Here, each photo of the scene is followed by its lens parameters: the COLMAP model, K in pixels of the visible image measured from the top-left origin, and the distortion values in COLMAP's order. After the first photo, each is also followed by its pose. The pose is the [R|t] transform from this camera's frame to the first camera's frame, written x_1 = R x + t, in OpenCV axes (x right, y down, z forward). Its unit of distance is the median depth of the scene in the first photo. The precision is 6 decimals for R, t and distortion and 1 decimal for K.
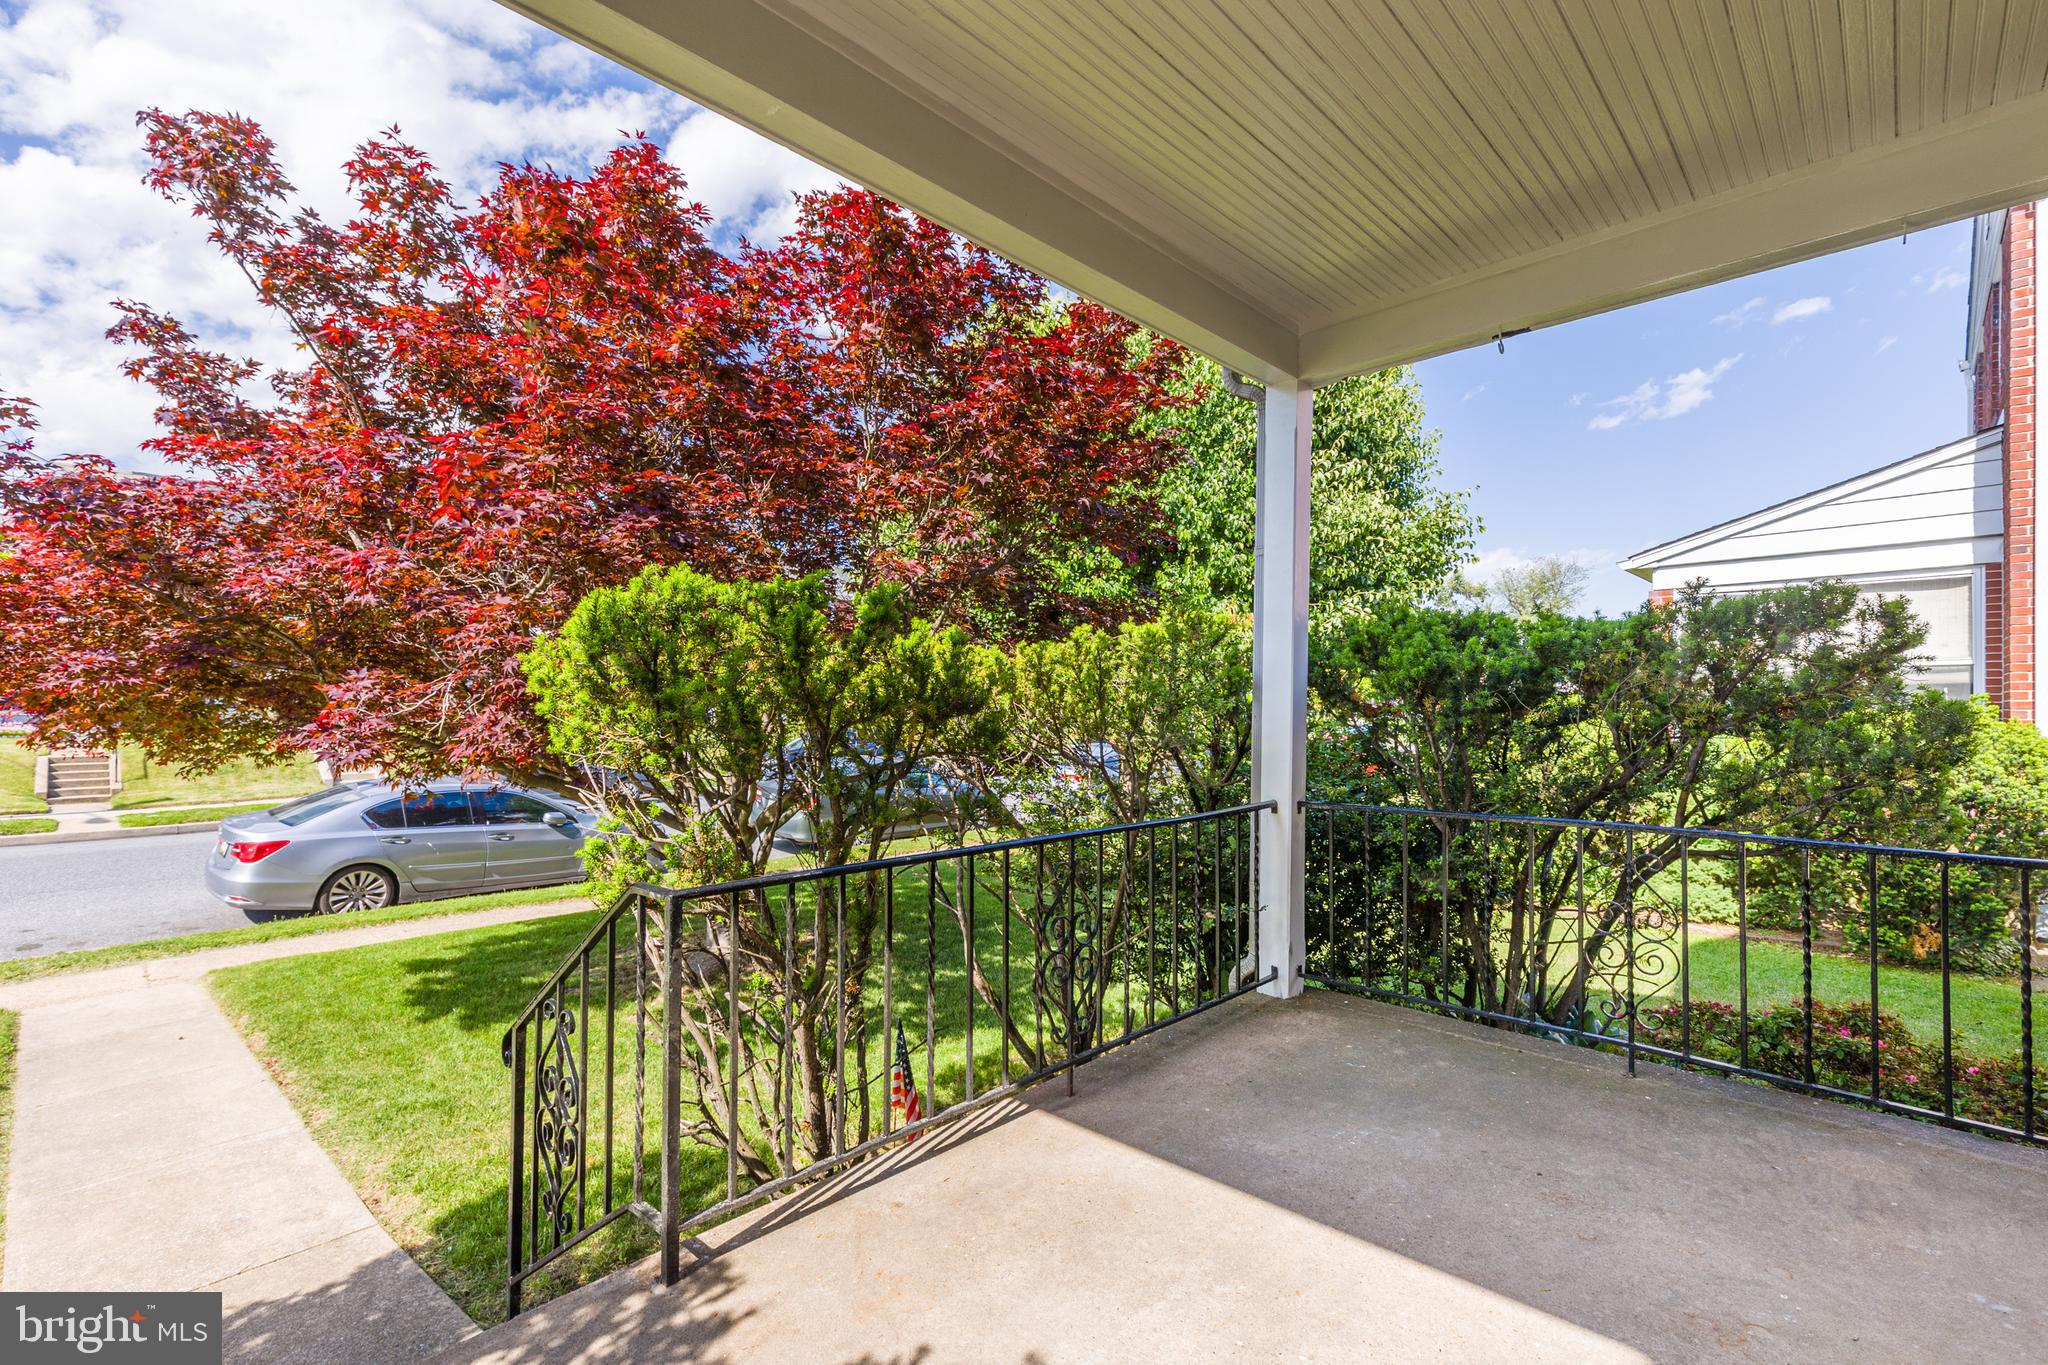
lens RADIAL K [[940.2, 0, 1034.1], [0, 940.2, 683.3], [0, 0, 1]] dist [0.009838, -0.000626]
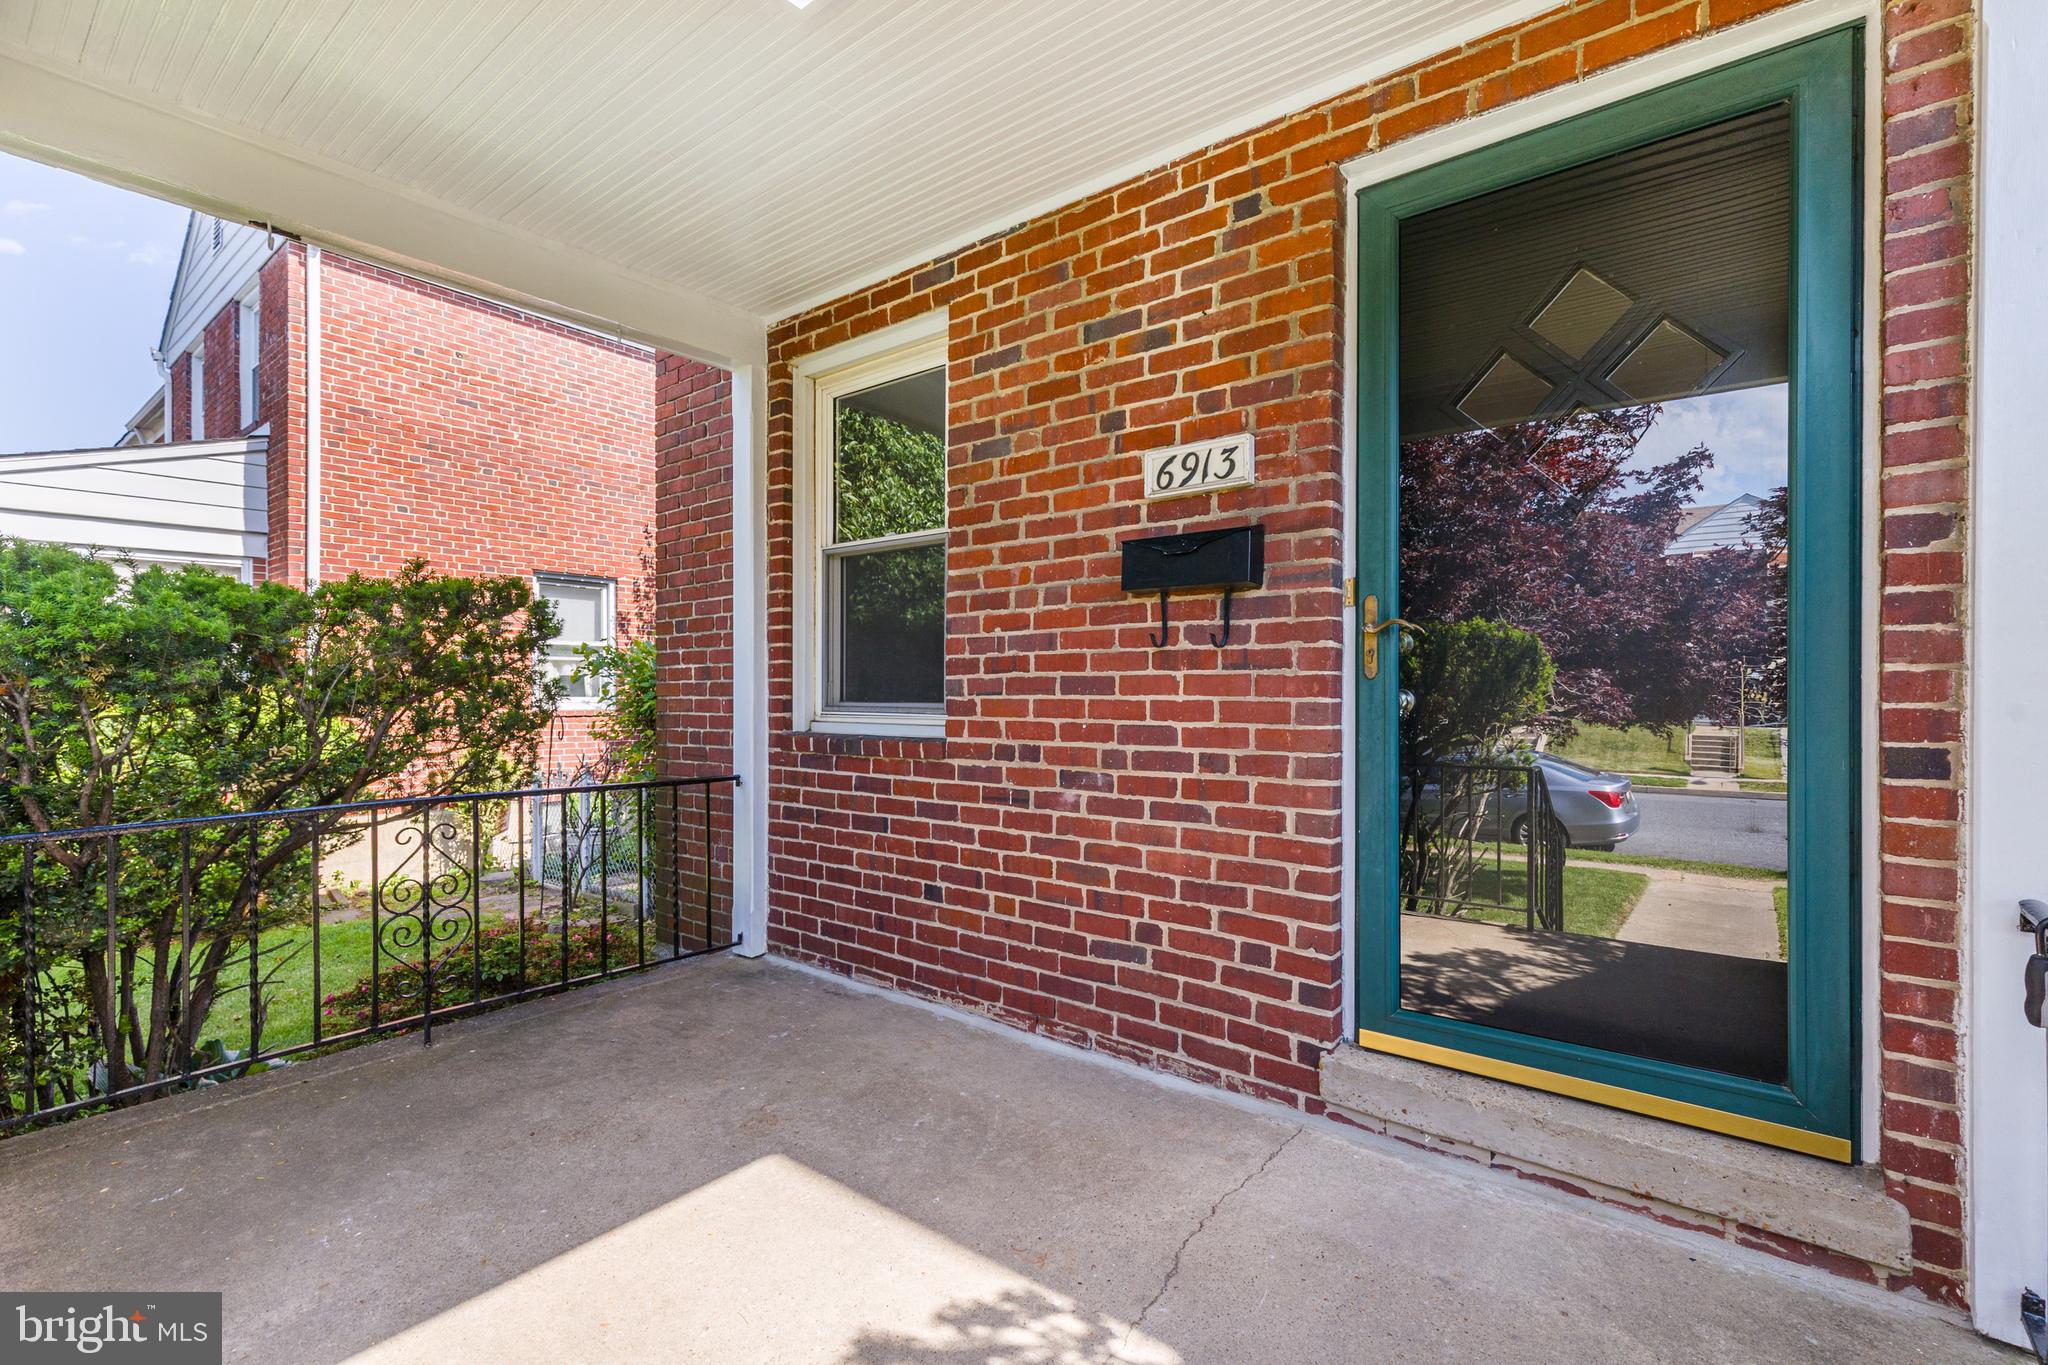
lens RADIAL K [[940.2, 0, 1032.4], [0, 940.2, 686.6], [0, 0, 1]] dist [0.009838, -0.000626]
pose [[-0.070571, -0.008637, 0.997469, -0.428062], [-0.013997, 0.999873, 0.007668, 0.010966], [-0.997409, -0.013421, -0.070683, 0.429920]]
